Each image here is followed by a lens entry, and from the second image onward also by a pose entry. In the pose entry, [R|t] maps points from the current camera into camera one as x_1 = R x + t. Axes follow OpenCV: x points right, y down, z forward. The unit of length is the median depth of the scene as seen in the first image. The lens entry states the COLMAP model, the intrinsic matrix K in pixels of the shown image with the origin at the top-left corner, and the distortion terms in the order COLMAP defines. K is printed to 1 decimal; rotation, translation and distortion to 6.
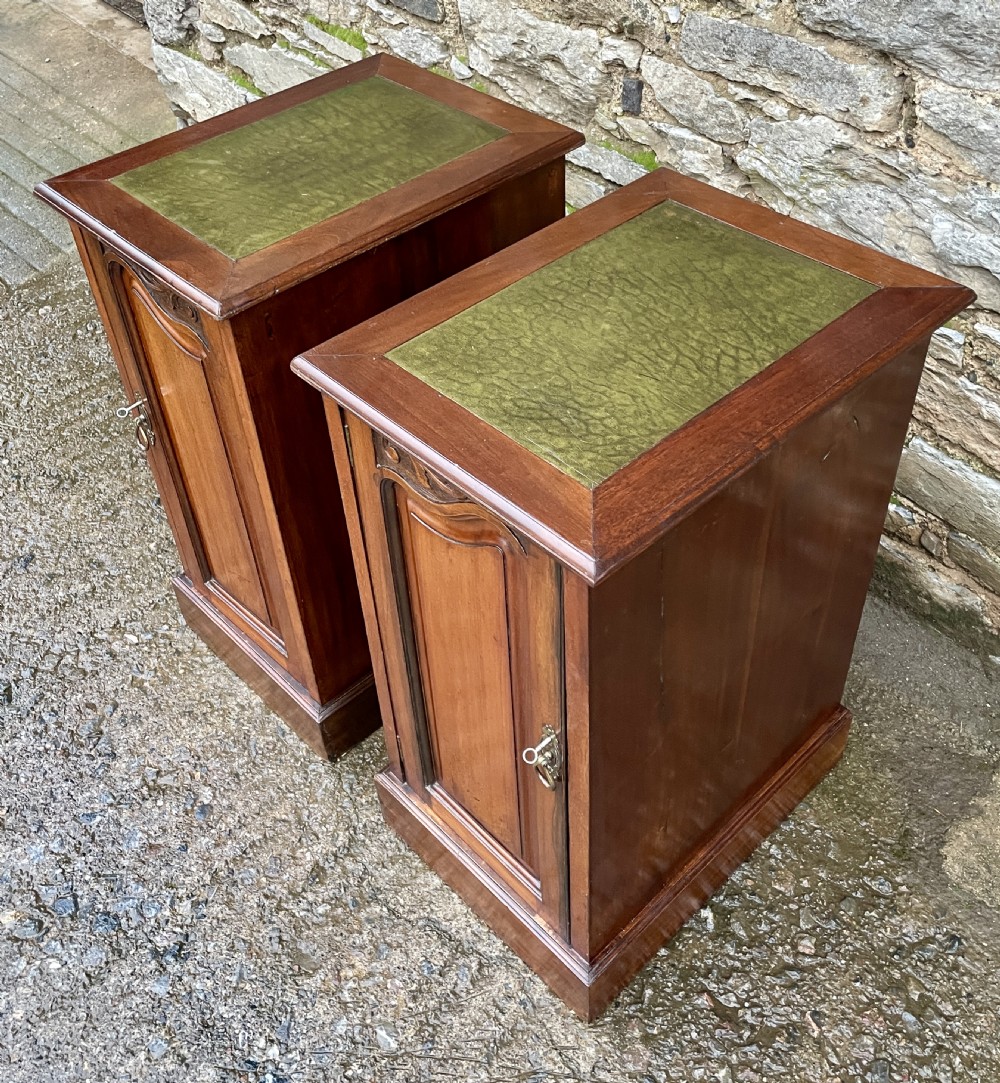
lens RADIAL K [[1134.9, 0, 503.9], [0, 1134.9, 470.2], [0, 0, 1]] dist [0.037125, 0.000000]
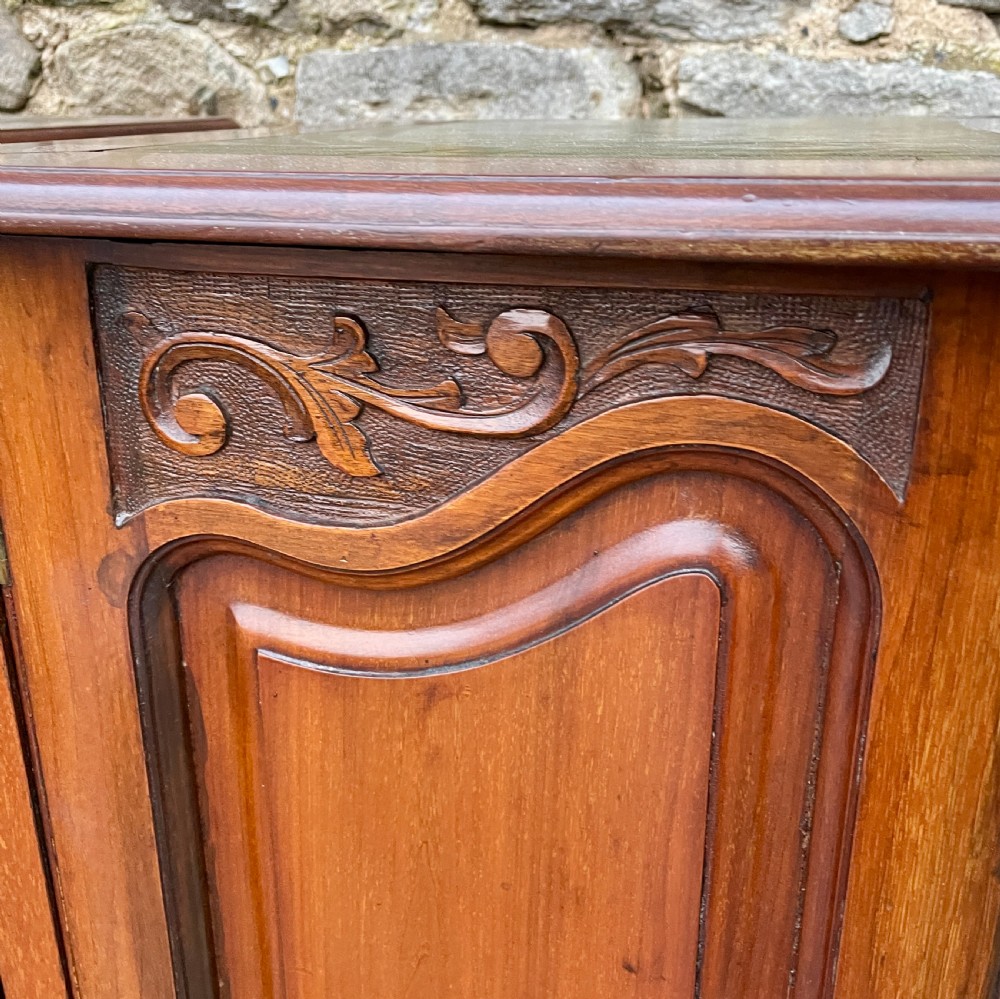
lens RADIAL K [[1080.7, 0, 481.9], [0, 1080.7, 496.4], [0, 0, 1]] dist [0.007988, 0.000000]
pose [[0.851994, -0.148729, 0.501983, -0.128208], [0.322759, 0.904140, -0.279925, 0.076107], [-0.412230, 0.400514, 0.818325, 0.533509]]
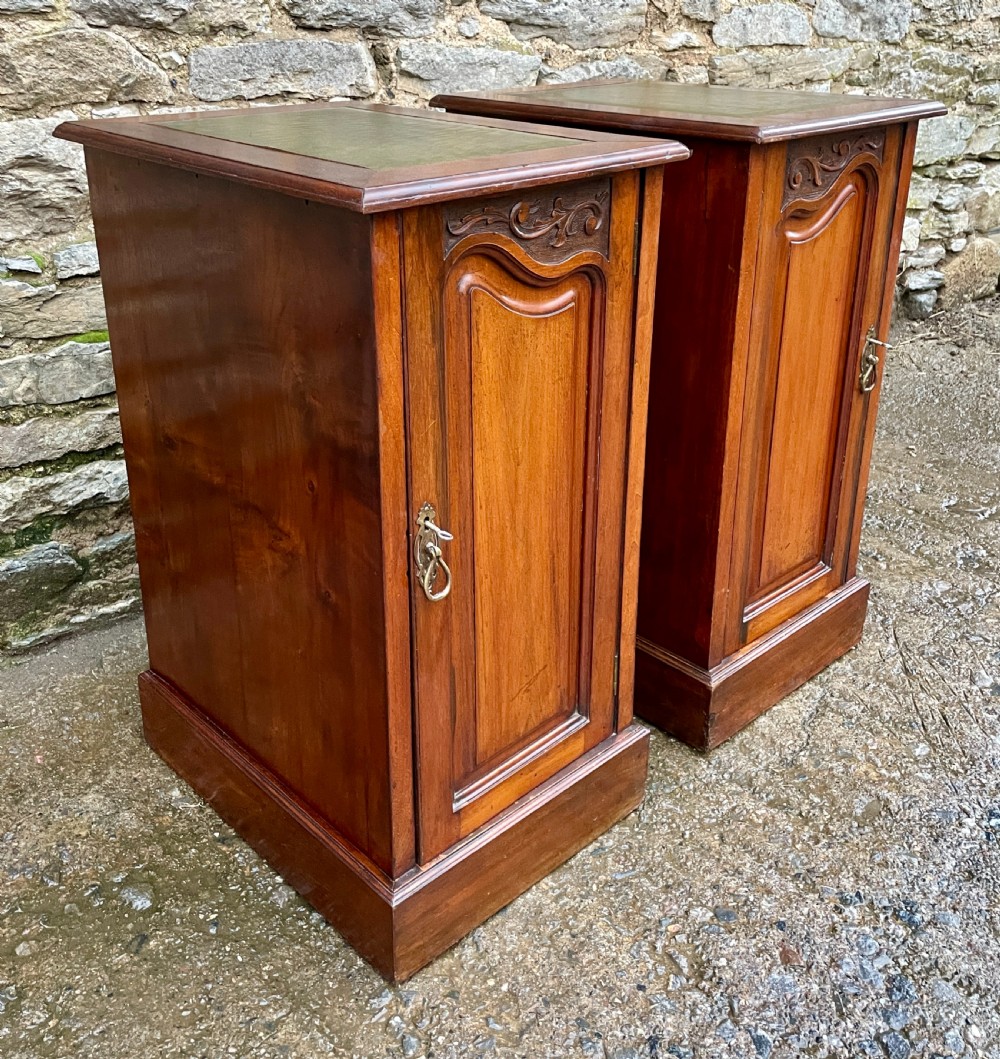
lens RADIAL K [[1115.6, 0, 505.0], [0, 1115.6, 433.4], [0, 0, 1]] dist [0.030968, 0.000000]
pose [[-0.005725, -0.335938, 0.941867, -0.945864], [0.657973, 0.708002, 0.256524, -0.240920], [-0.753020, 0.621192, 0.216985, 0.817715]]
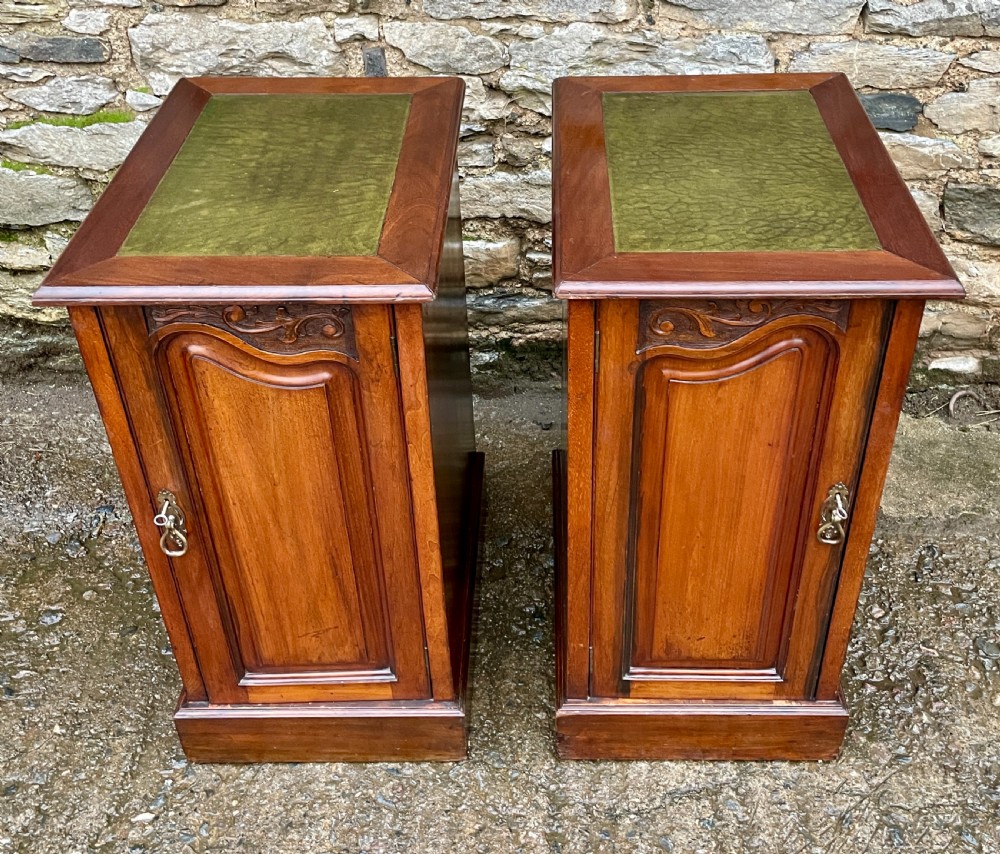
lens RADIAL K [[1099.1, 0, 529.4], [0, 1099.1, 343.3], [0, 0, 1]] dist [0.040263, 0.000000]
pose [[0.697233, -0.396038, 0.597512, -0.600840], [0.463002, 0.885142, 0.046408, -0.080370], [-0.547262, 0.244292, 0.800516, 0.153909]]
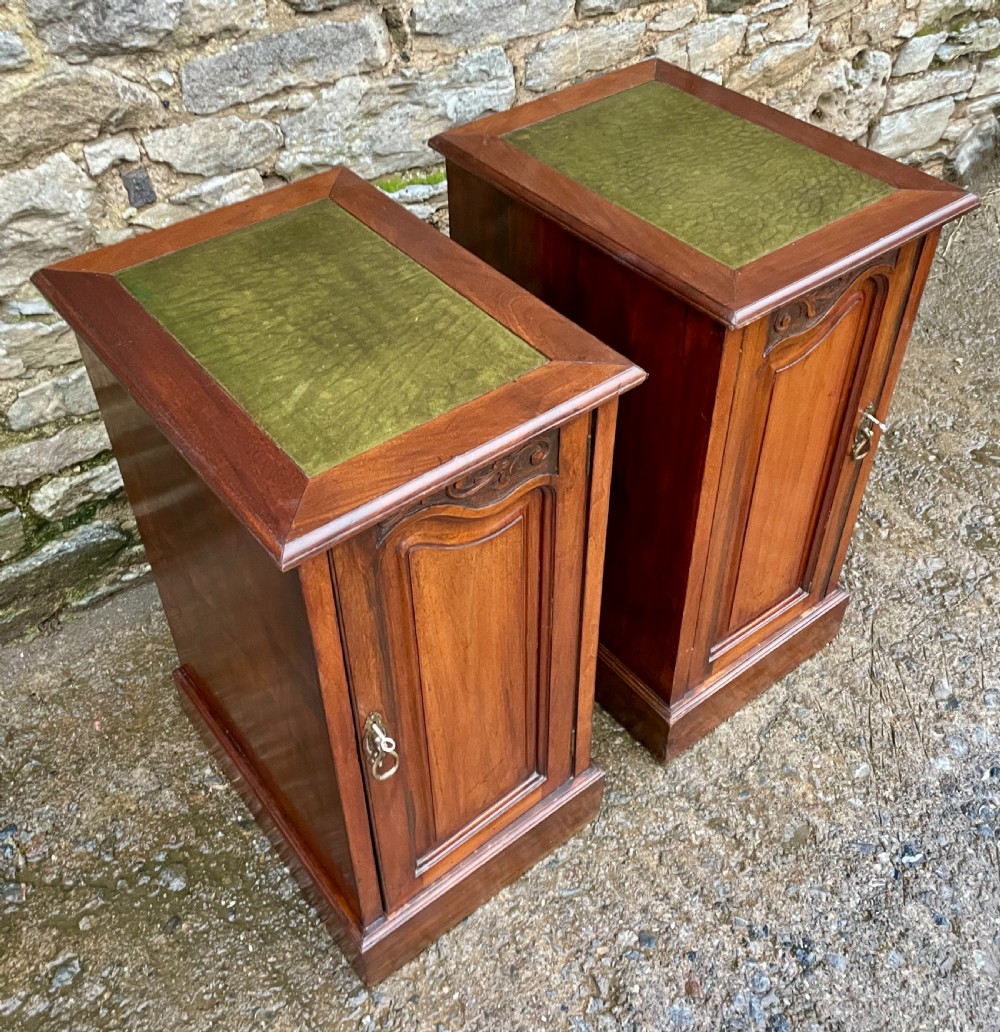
lens RADIAL K [[1102.3, 0, 499.0], [0, 1102.3, 472.4], [0, 0, 1]] dist [0.038448, 0.000000]
pose [[0.099657, -0.638714, 0.762963, -0.785578], [0.663431, 0.614119, 0.427453, -0.431958], [-0.741571, 0.463575, 0.484944, 0.525114]]
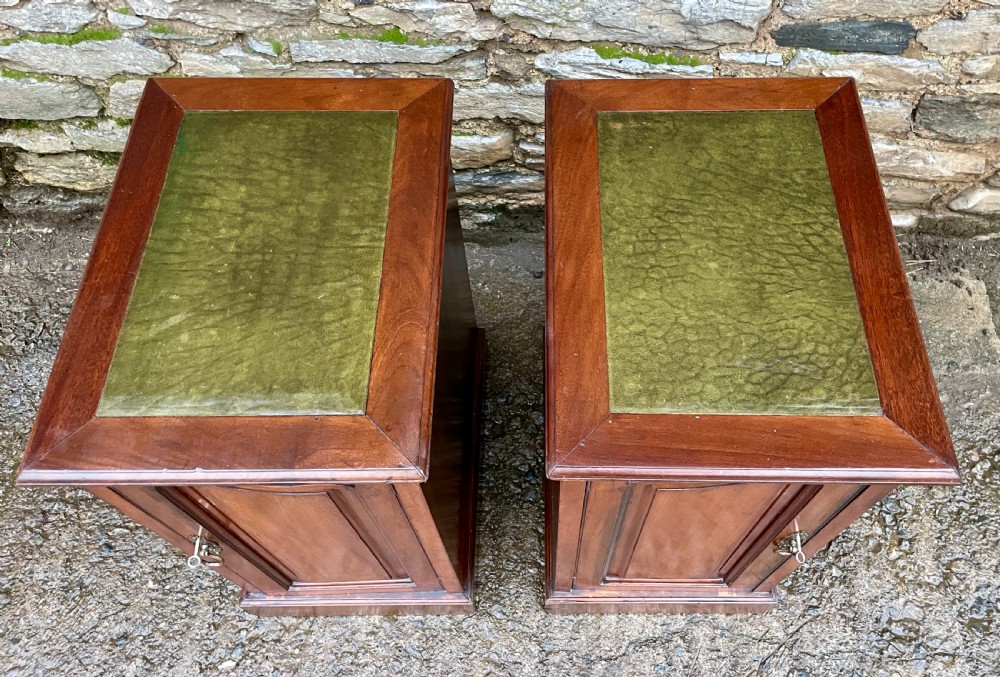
lens RADIAL K [[812.4, 0, 538.1], [0, 812.4, 292.5], [0, 0, 1]] dist [0.063813, -0.078593]
pose [[0.687471, -0.604642, 0.402233, -0.284435], [0.460521, 0.791243, 0.402312, -0.384096], [-0.561519, -0.091341, 0.822407, 0.296131]]
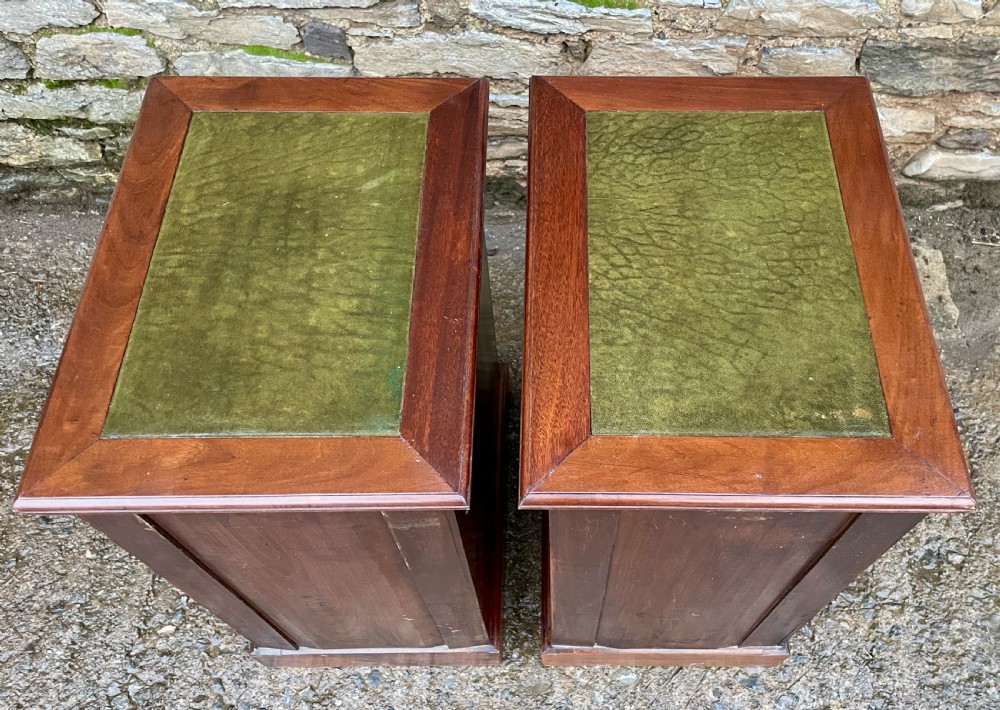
lens RADIAL K [[837.2, 0, 552.7], [0, 837.2, 363.7], [0, 0, 1]] dist [0.068063, -0.089833]
pose [[0.670469, -0.618689, 0.409506, -0.323872], [0.467043, 0.780807, 0.414984, -0.252922], [-0.576491, -0.086977, 0.812461, 0.232971]]
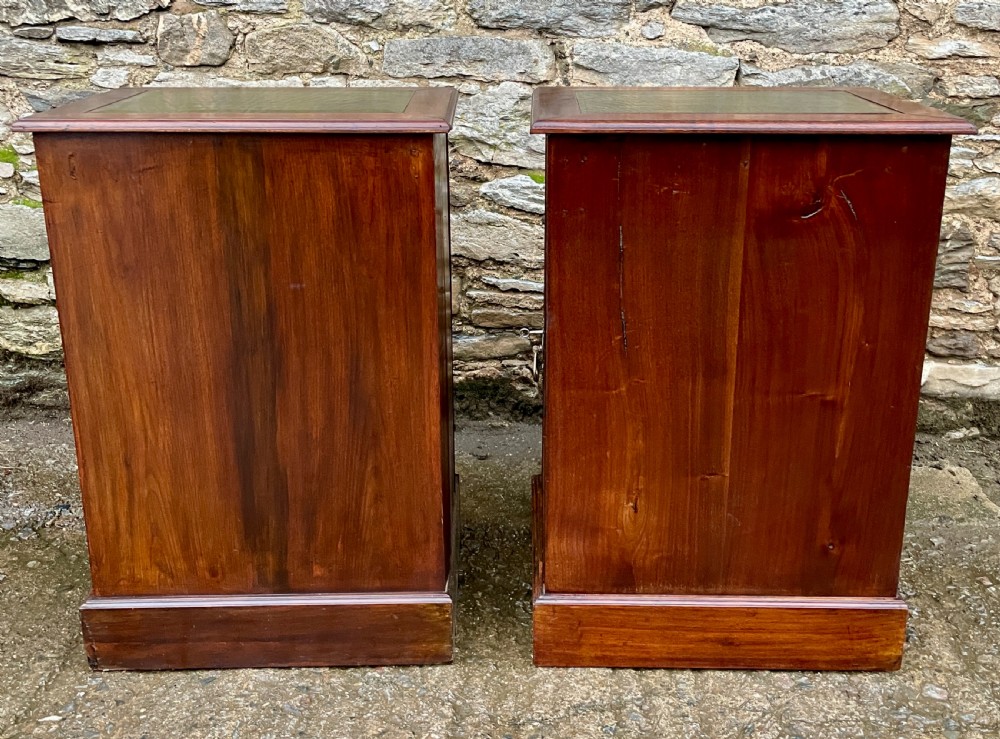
lens RADIAL K [[1039.6, 0, 510.8], [0, 1039.6, 296.0], [0, 0, 1]] dist [0.038980, 0.000000]
pose [[0.706091, -0.168462, 0.687791, -0.712853], [0.446970, 0.859376, -0.248374, 0.280940], [-0.549230, 0.482797, 0.682095, 0.183995]]
